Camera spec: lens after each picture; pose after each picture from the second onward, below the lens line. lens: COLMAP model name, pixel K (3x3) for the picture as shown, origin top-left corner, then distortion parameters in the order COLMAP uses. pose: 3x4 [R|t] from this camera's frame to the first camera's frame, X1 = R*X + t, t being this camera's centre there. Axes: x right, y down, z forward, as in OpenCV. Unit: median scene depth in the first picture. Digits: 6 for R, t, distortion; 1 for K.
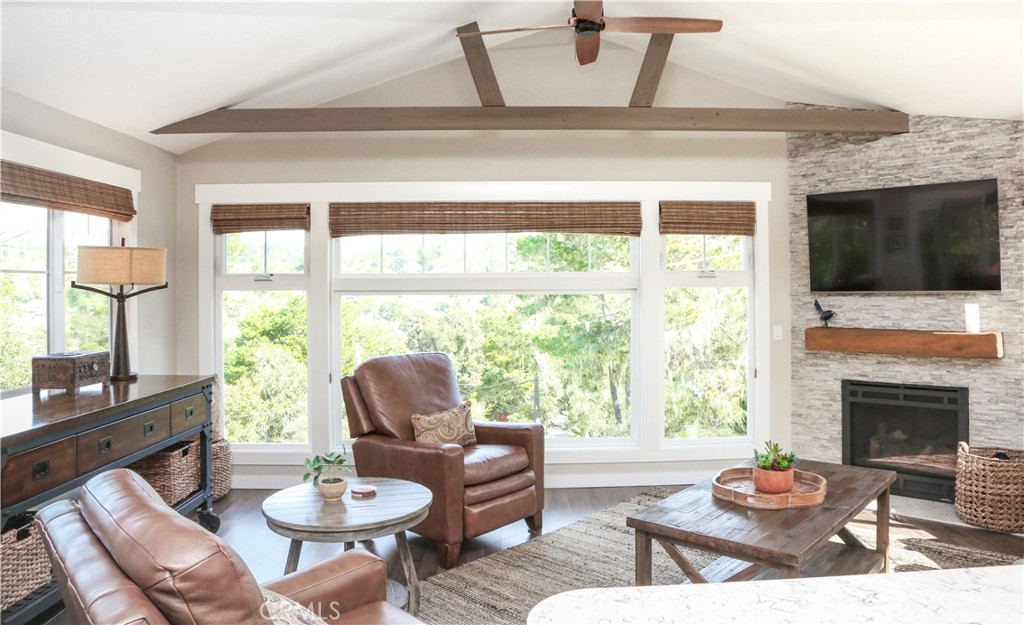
lens RADIAL K [[694.3, 0, 527.3], [0, 694.3, 276.8], [0, 0, 1]] dist [-0.152425, 0.074185]
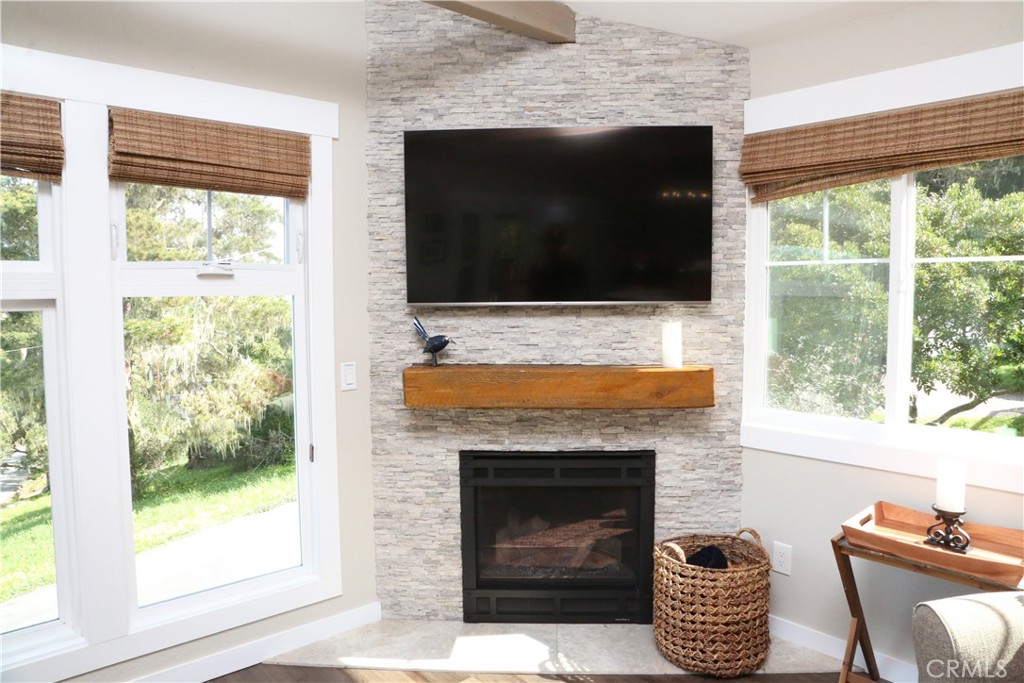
lens RADIAL K [[682.8, 0, 516.6], [0, 682.8, 338.3], [0, 0, 1]] dist [-0.131465, 0.070430]
pose [[0.757918, -0.036632, 0.651320, 0.124721], [-0.010489, 0.997609, 0.068314, 0.012218], [-0.652265, -0.058608, 0.755722, 0.551390]]
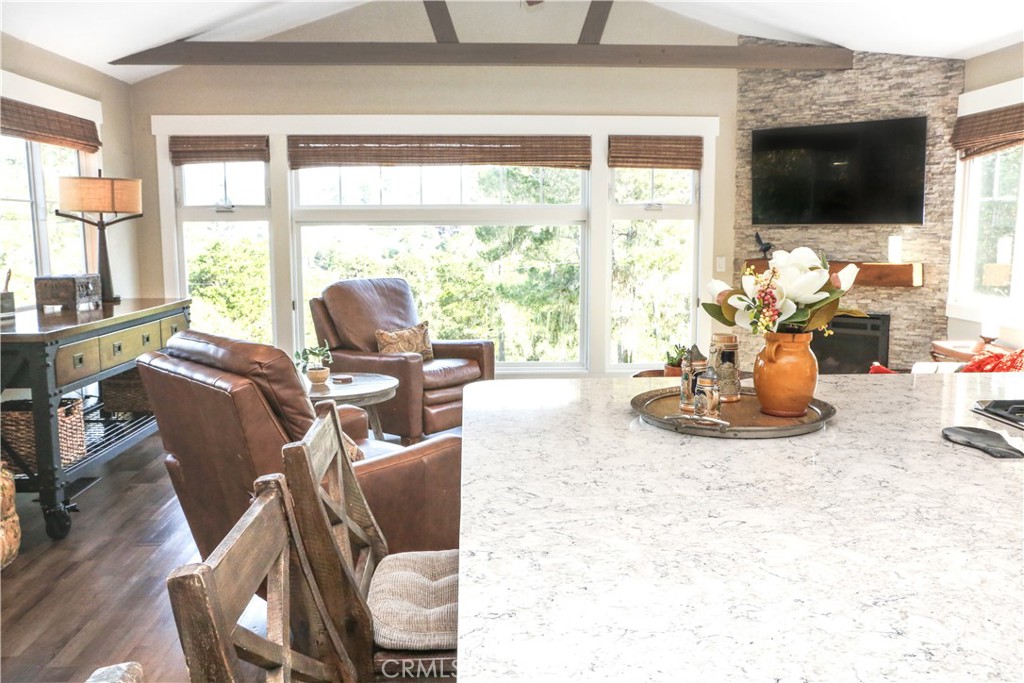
lens RADIAL K [[817.7, 0, 513.4], [0, 817.7, 345.6], [0, 0, 1]] dist [-0.091889, 0.080878]
pose [[0.999646, 0.000953, 0.026602, 0.018088], [-0.005071, 0.987873, 0.155184, 0.015546], [-0.026132, -0.155264, 0.987527, -0.279381]]
